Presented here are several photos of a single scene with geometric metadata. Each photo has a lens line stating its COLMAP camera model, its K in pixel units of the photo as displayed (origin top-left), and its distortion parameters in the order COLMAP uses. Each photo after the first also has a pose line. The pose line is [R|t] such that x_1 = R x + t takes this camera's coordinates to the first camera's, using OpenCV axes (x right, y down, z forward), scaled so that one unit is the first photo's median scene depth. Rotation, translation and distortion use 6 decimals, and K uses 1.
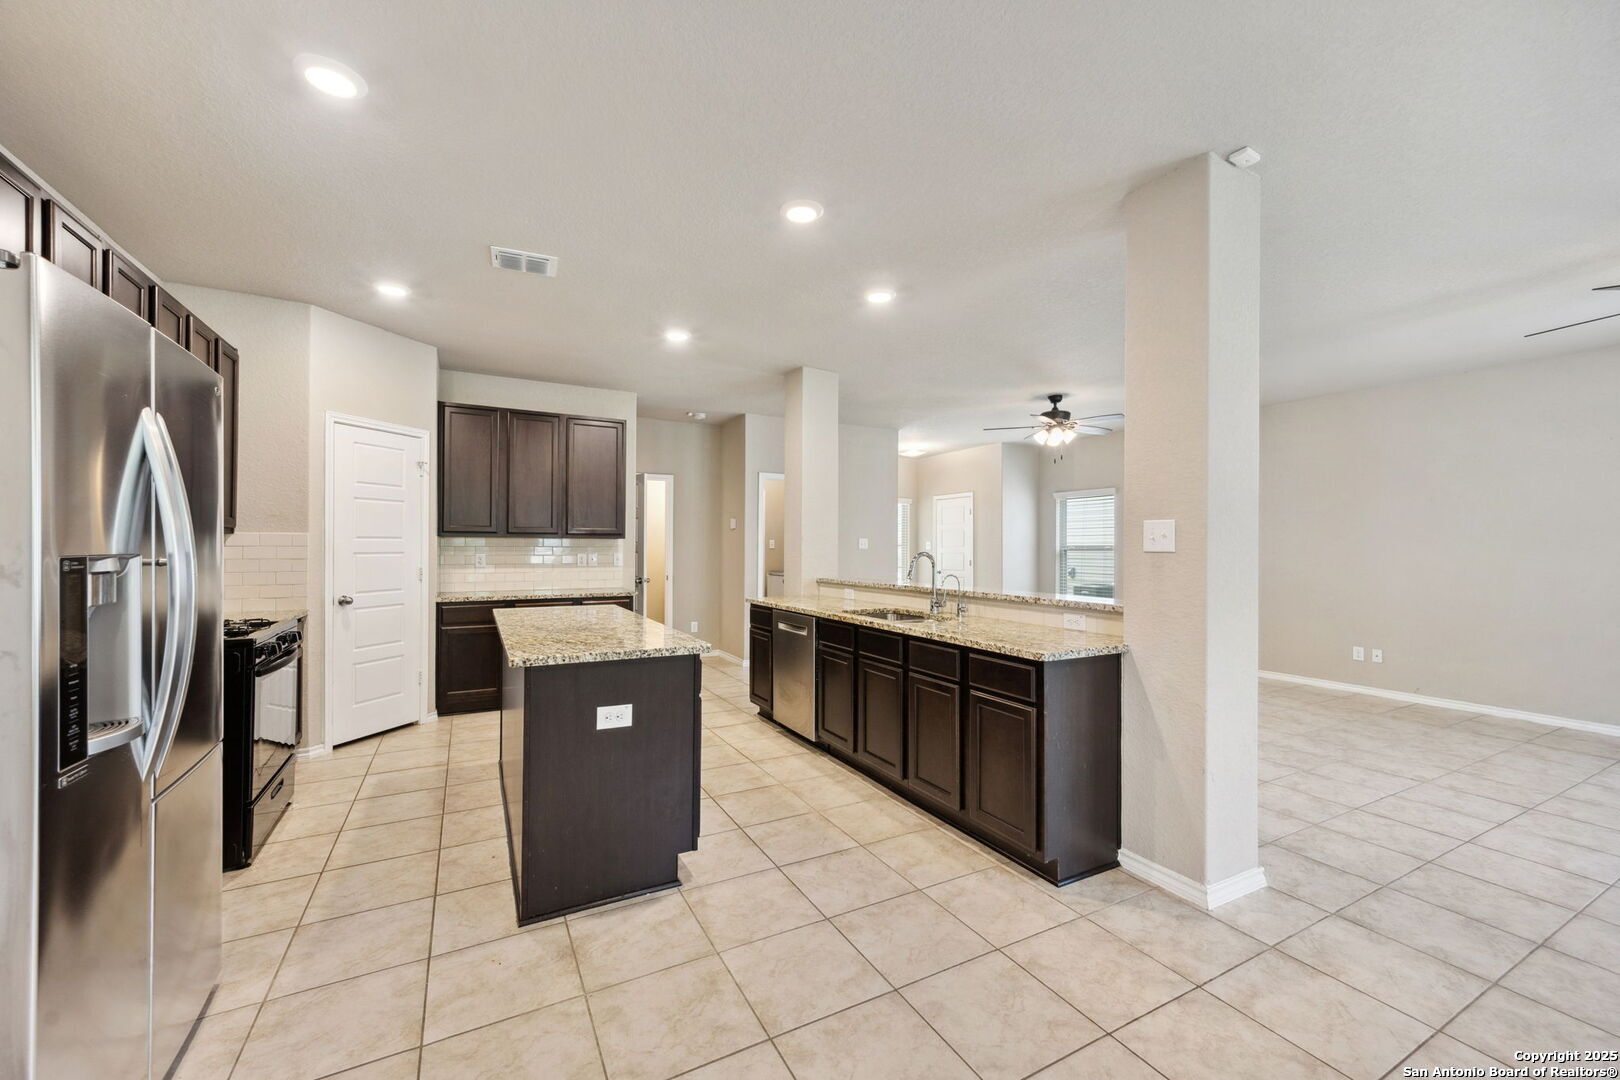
lens RADIAL K [[639.2, 0, 802.2], [0, 639.2, 542.3], [0, 0, 1]] dist [0.001712, 0.000290]
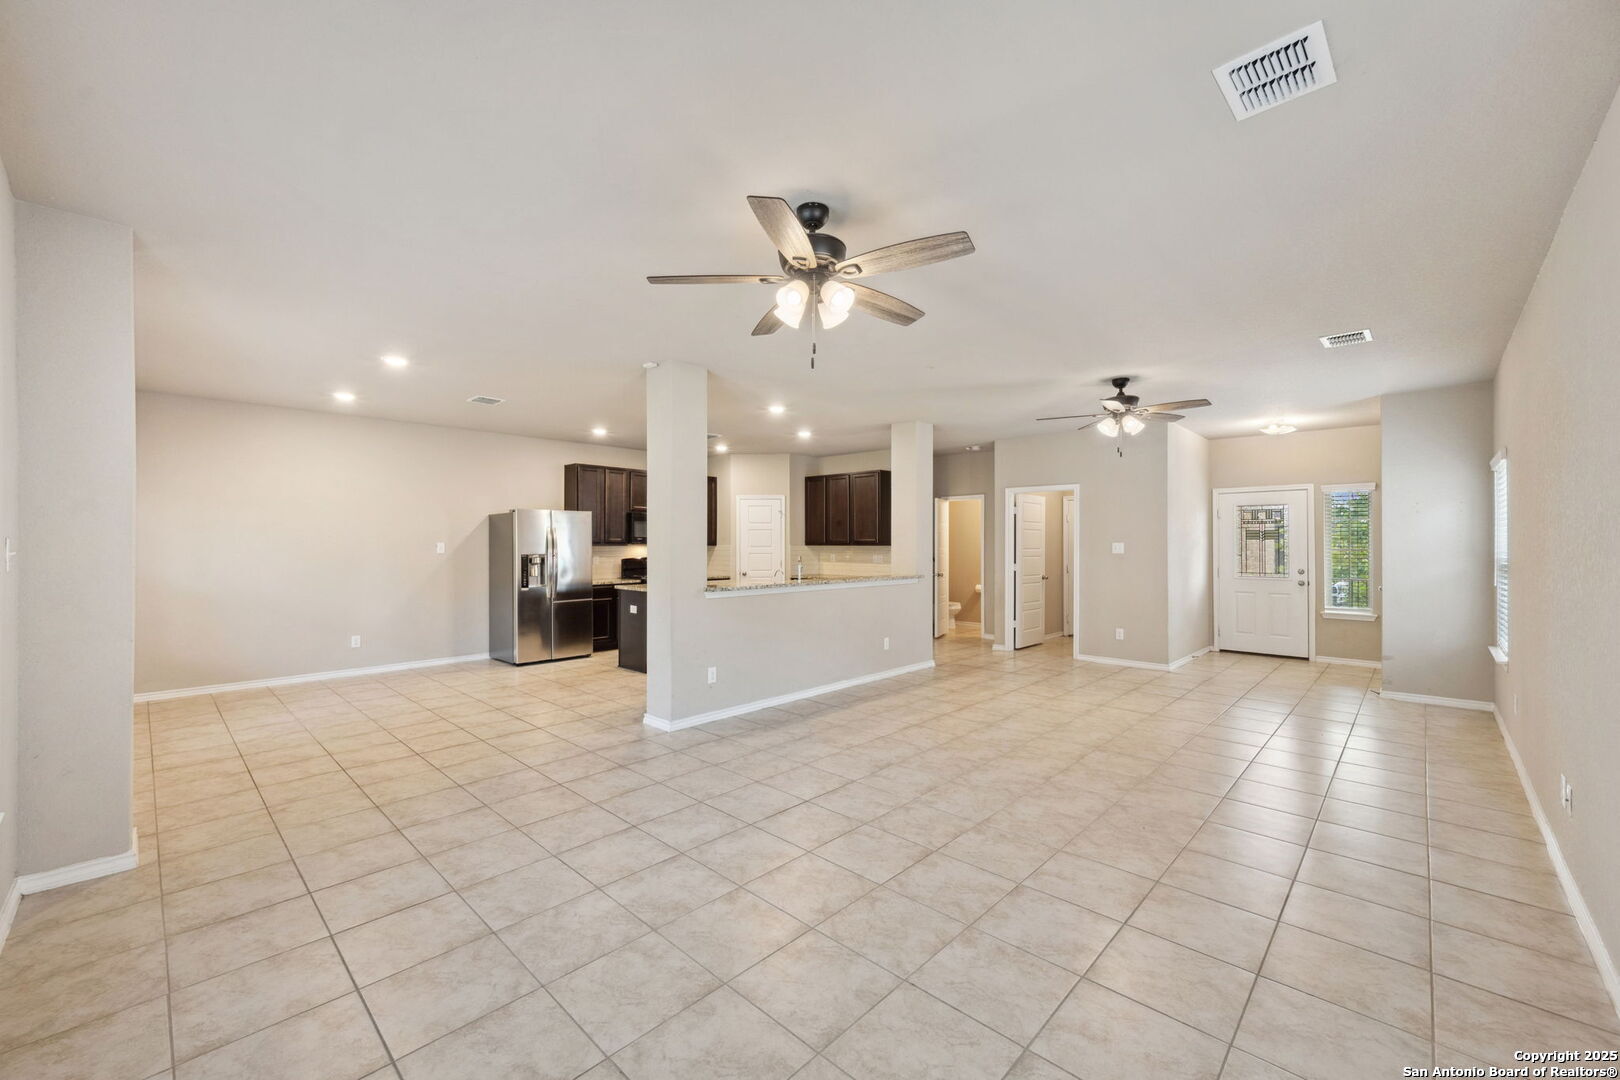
lens RADIAL K [[639.2, 0, 802.2], [0, 639.2, 542.3], [0, 0, 1]] dist [0.001712, 0.000290]
pose [[0.310512, -0.008084, -0.950535, 1.896445], [0.007173, 0.999955, -0.006161, -0.010406], [0.950542, -0.004905, 0.310556, 0.560815]]
